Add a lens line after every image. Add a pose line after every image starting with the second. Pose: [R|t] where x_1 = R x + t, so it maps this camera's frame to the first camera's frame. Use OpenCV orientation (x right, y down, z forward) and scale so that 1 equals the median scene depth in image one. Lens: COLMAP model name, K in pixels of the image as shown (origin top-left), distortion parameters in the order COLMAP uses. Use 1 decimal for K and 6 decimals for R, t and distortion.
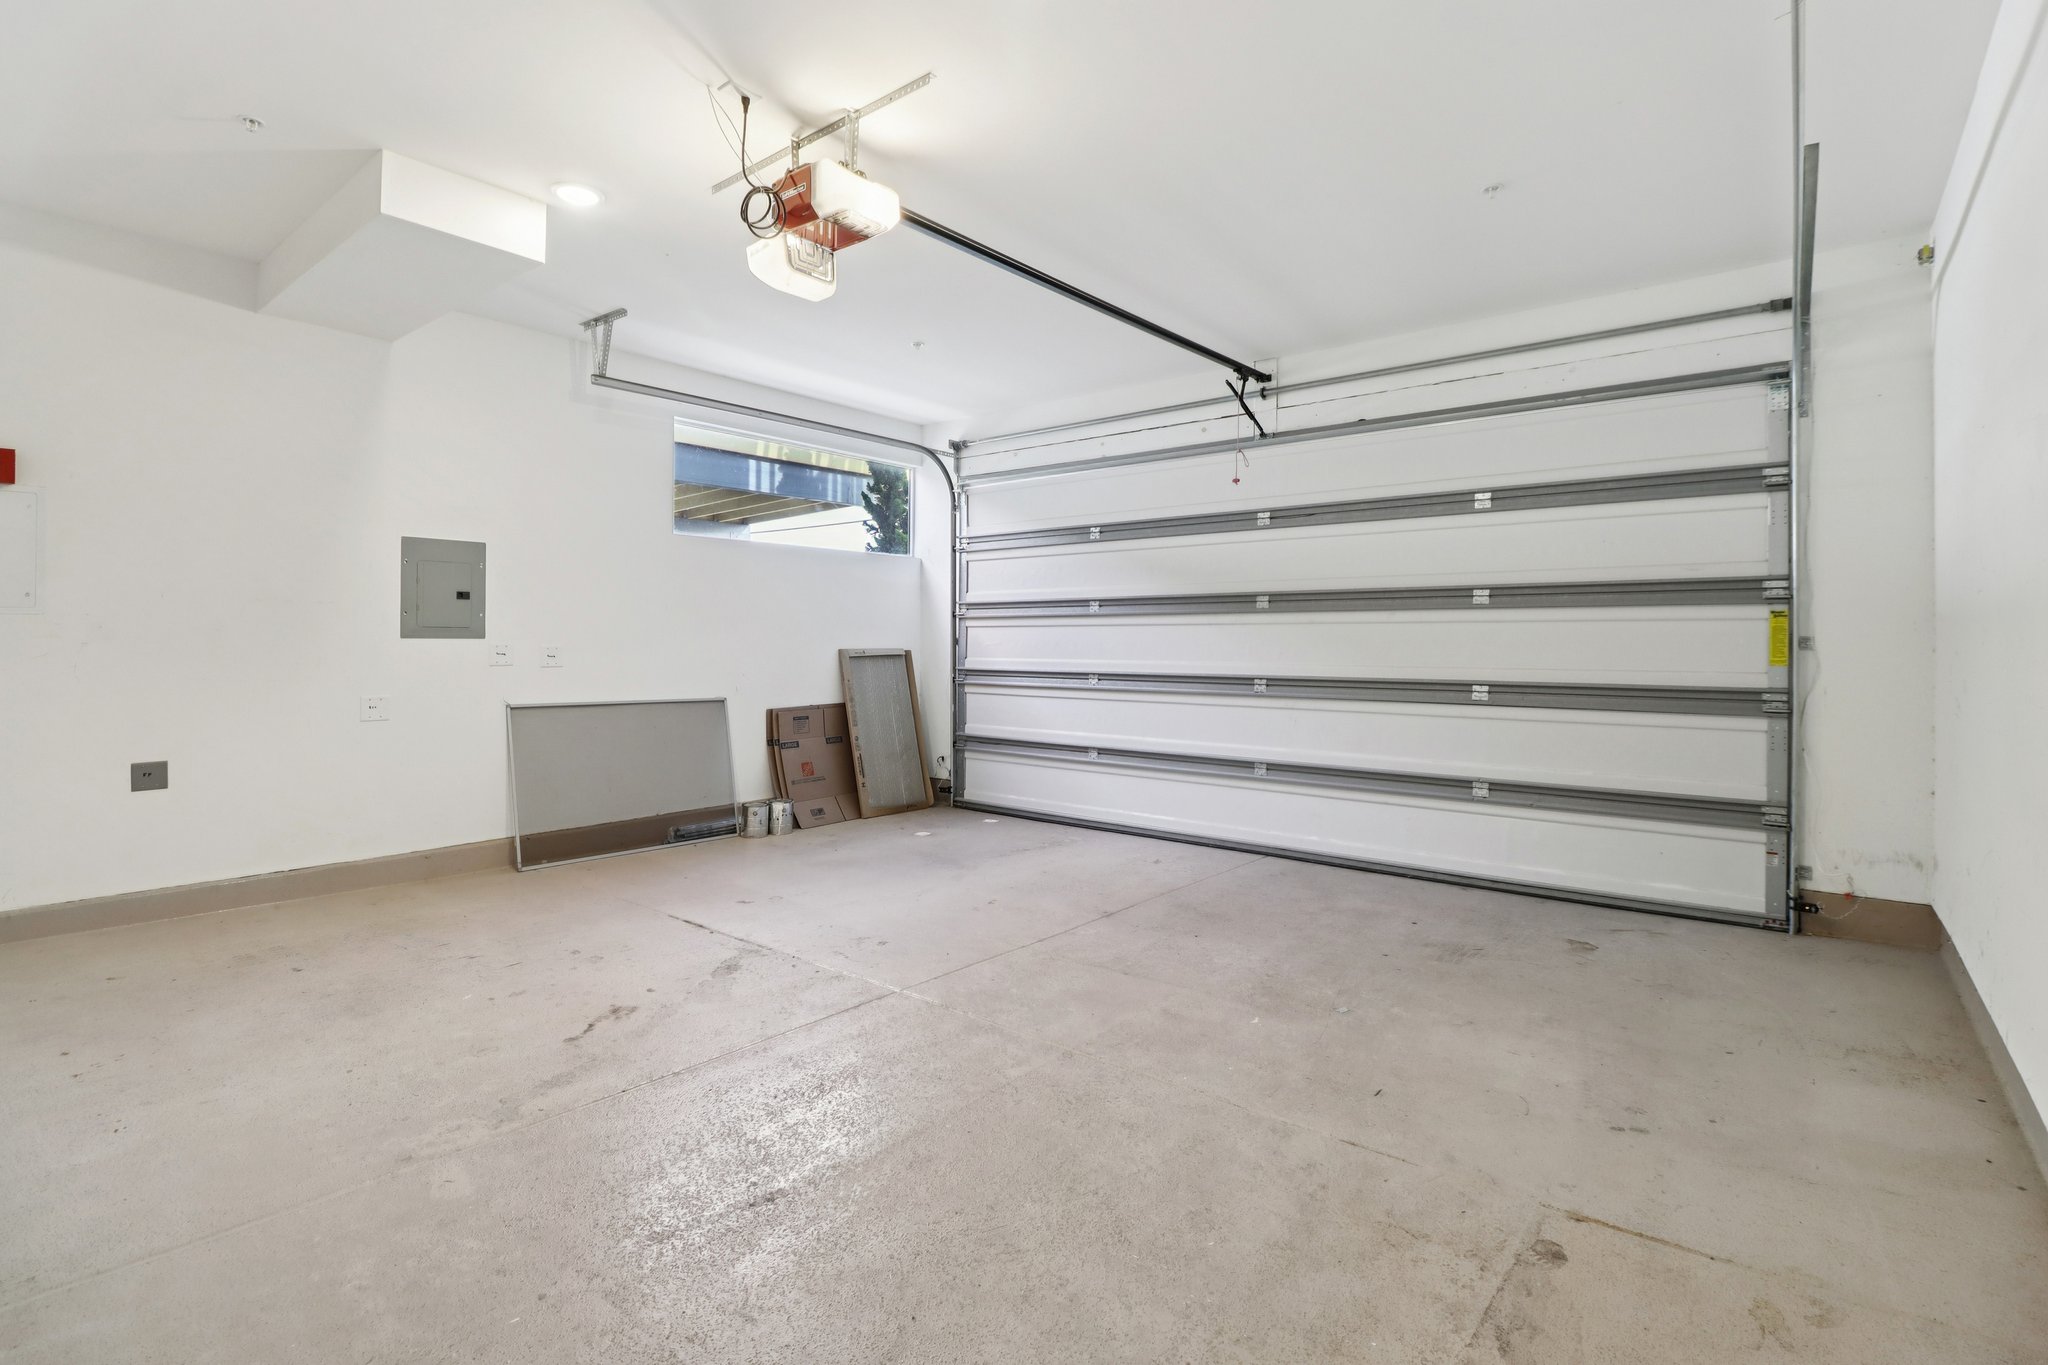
lens RADIAL K [[950.7, 0, 1037.8], [0, 950.7, 649.9], [0, 0, 1]] dist [0.029851, -0.020988]
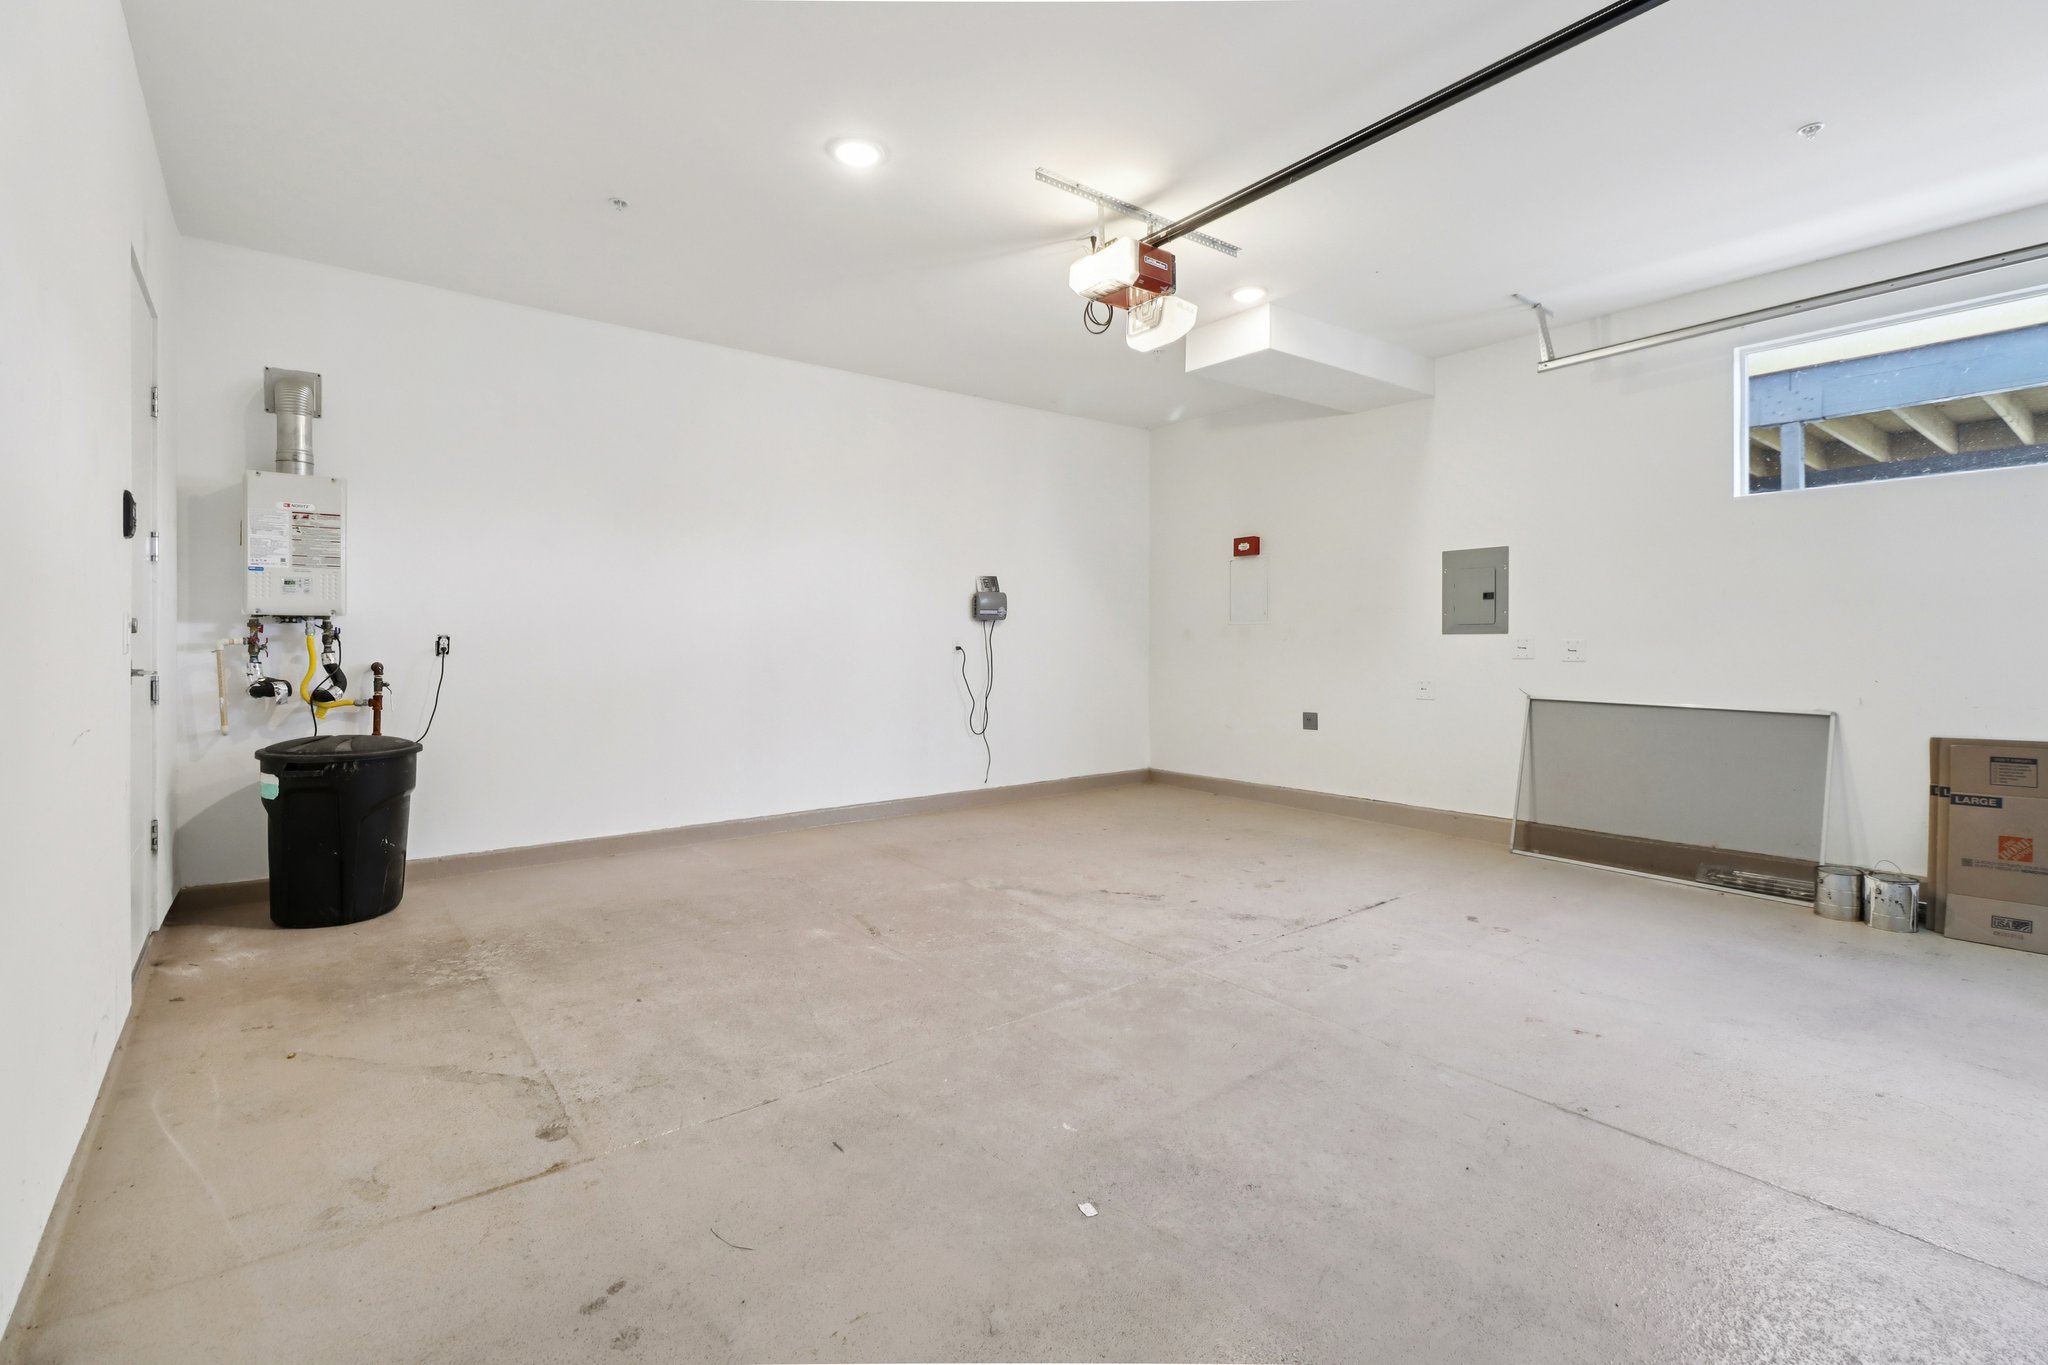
lens RADIAL K [[946.3, 0, 1032.8], [0, 946.3, 644.8], [0, 0, 1]] dist [0.028081, -0.021648]
pose [[-0.225979, -0.006825, -0.974108, 0.926283], [-0.007700, 0.999957, -0.005220, 0.016304], [0.974102, 0.006321, -0.226021, 1.100138]]
